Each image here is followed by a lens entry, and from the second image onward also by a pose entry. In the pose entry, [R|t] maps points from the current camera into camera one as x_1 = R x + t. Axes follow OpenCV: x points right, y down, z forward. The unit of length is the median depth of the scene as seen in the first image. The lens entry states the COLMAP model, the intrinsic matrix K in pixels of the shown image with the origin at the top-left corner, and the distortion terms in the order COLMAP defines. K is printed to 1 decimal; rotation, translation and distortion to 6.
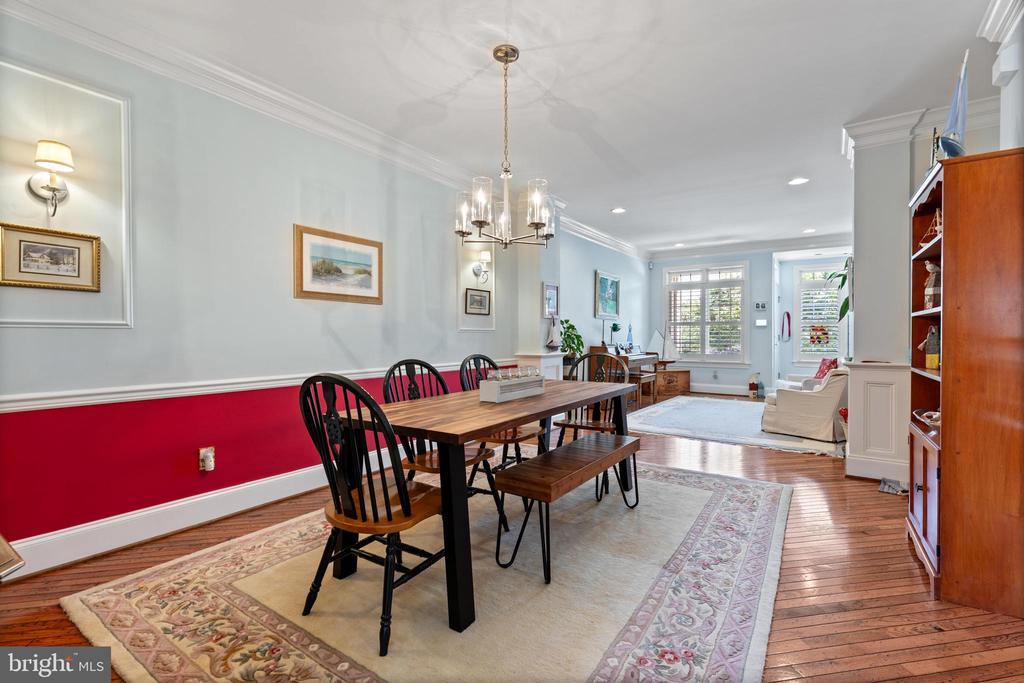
lens RADIAL K [[472.5, 0, 517.1], [0, 472.5, 340.2], [0, 0, 1]] dist [0.012486, 0.001444]
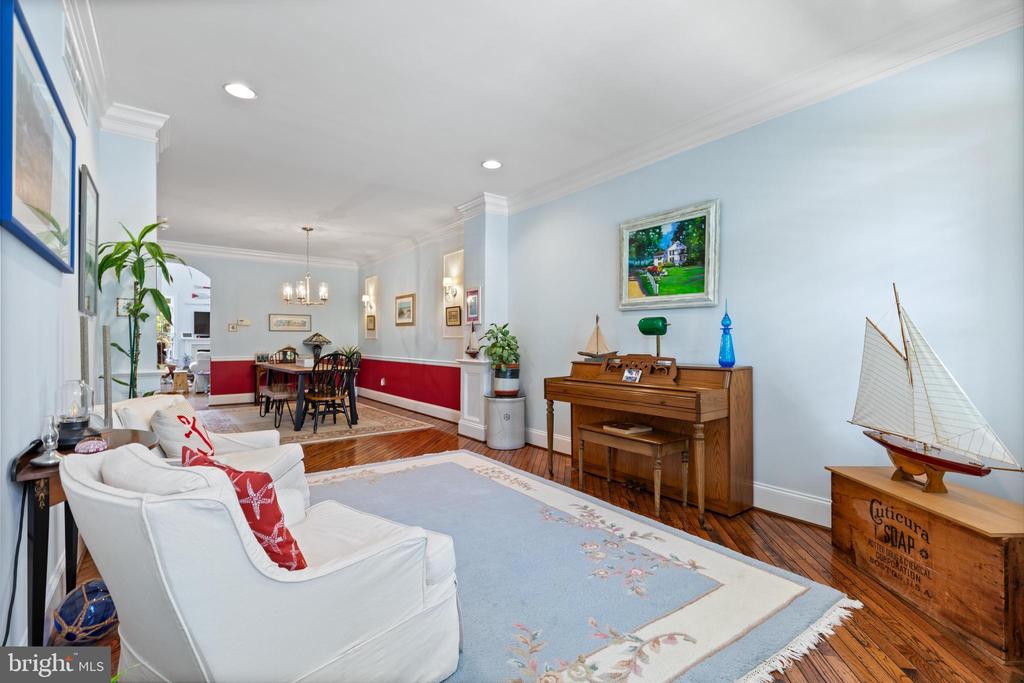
lens RADIAL K [[472.5, 0, 513.4], [0, 472.5, 337.8], [0, 0, 1]] dist [0.012486, 0.001444]
pose [[-0.339381, -0.001487, -0.940648, 0.636403], [-0.004874, 0.999988, 0.000178, -0.012969], [0.940636, 0.004645, -0.339384, 0.932198]]
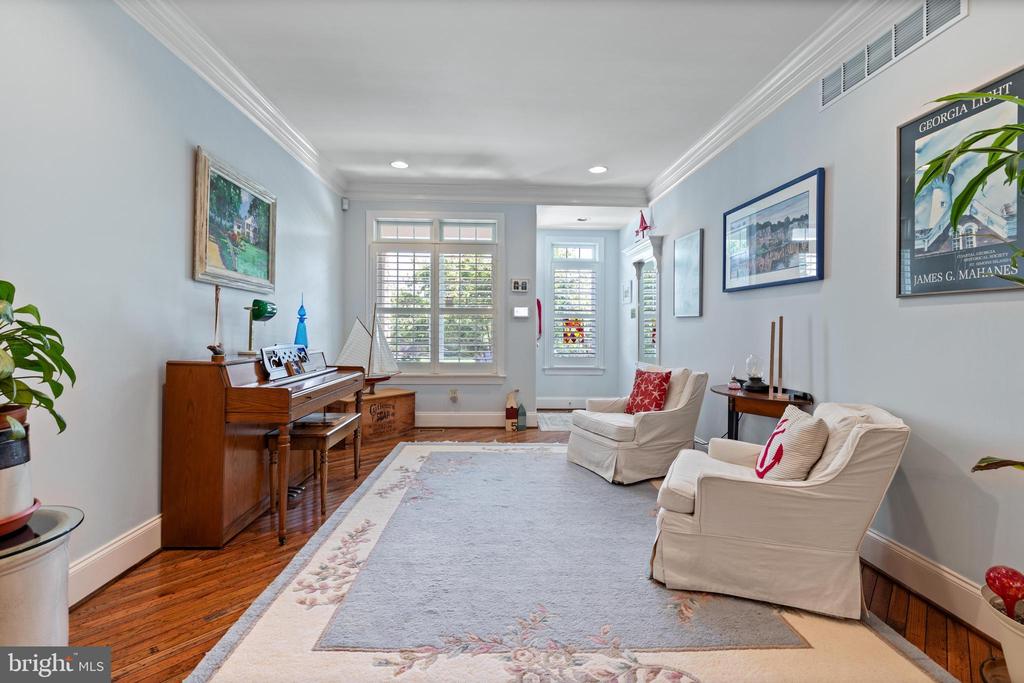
lens RADIAL K [[472.5, 0, 515.4], [0, 472.5, 332.8], [0, 0, 1]] dist [0.012486, 0.001444]
pose [[0.801515, 0.004867, 0.597954, 0.126404], [-0.002427, 0.999985, -0.004886, -0.005483], [-0.597969, 0.002465, 0.801515, 0.493100]]
